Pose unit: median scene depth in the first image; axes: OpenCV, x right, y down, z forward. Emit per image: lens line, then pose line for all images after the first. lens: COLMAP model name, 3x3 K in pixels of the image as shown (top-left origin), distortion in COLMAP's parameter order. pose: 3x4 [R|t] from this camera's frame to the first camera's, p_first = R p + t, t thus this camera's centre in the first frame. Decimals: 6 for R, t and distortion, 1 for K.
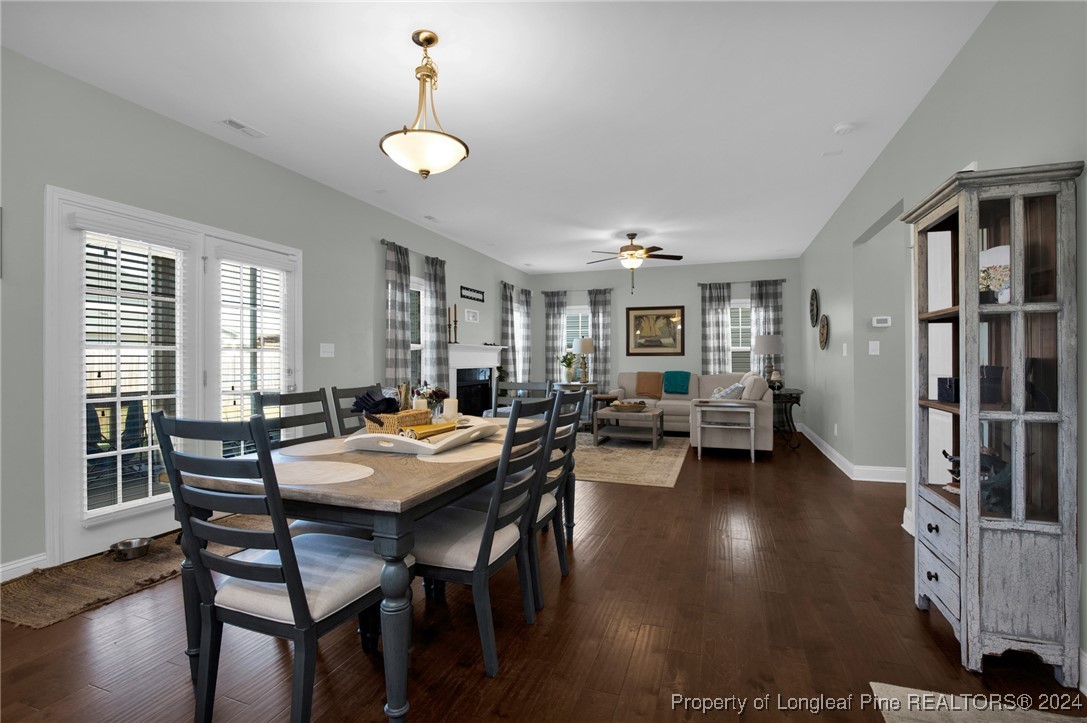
lens RADIAL K [[512.5, 0, 541.4], [0, 512.5, 357.9], [0, 0, 1]] dist [-0.036658, -0.000153]
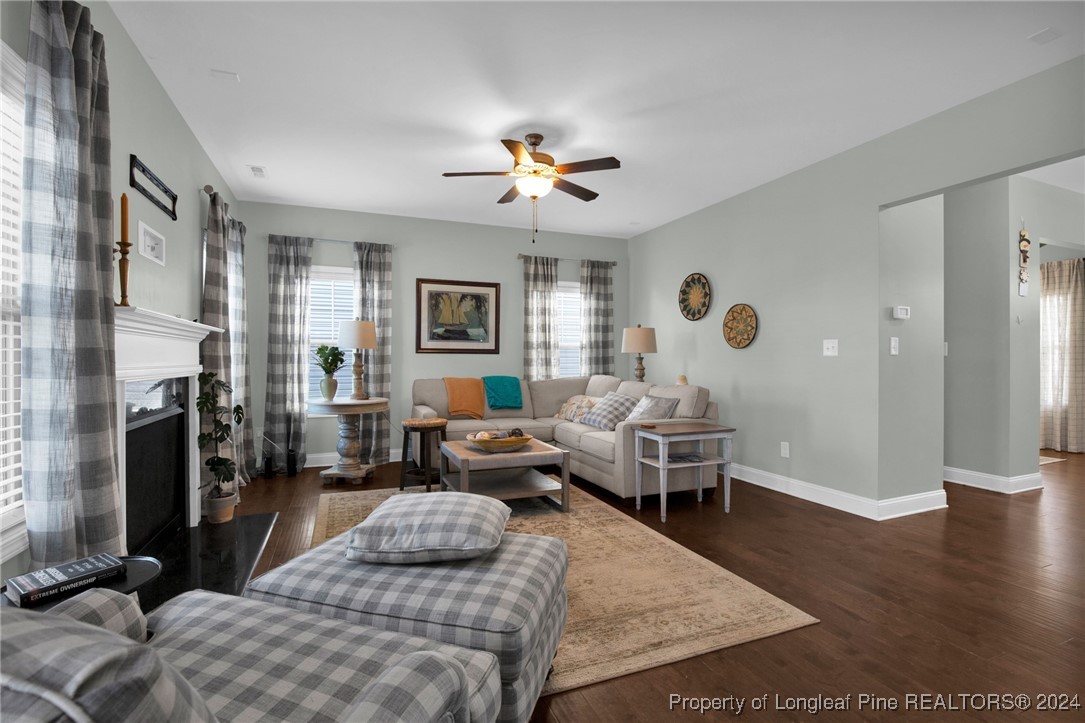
lens RADIAL K [[498.4, 0, 542.1], [0, 498.4, 366.5], [0, 0, 1]] dist [-0.036022, -0.000240]
pose [[0.749381, -0.003748, 0.662129, -0.141198], [-0.008155, 0.999856, 0.014889, 0.002657], [-0.662089, -0.016557, 0.749242, 0.464891]]
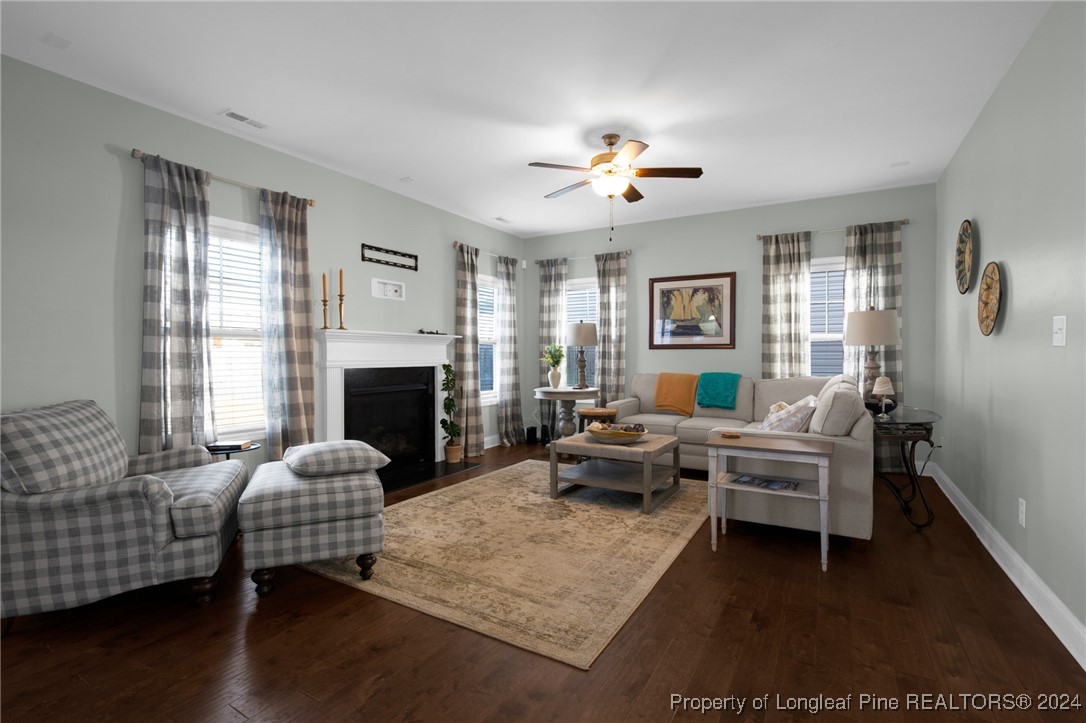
lens RADIAL K [[505.0, 0, 543.1], [0, 505.0, 366.2], [0, 0, 1]] dist [-0.032578, 0.001015]
pose [[0.982238, 0.004974, -0.187573, 0.167943], [0.000043, 0.999643, 0.026734, 0.000909], [0.187639, -0.026267, 0.981887, 0.340821]]
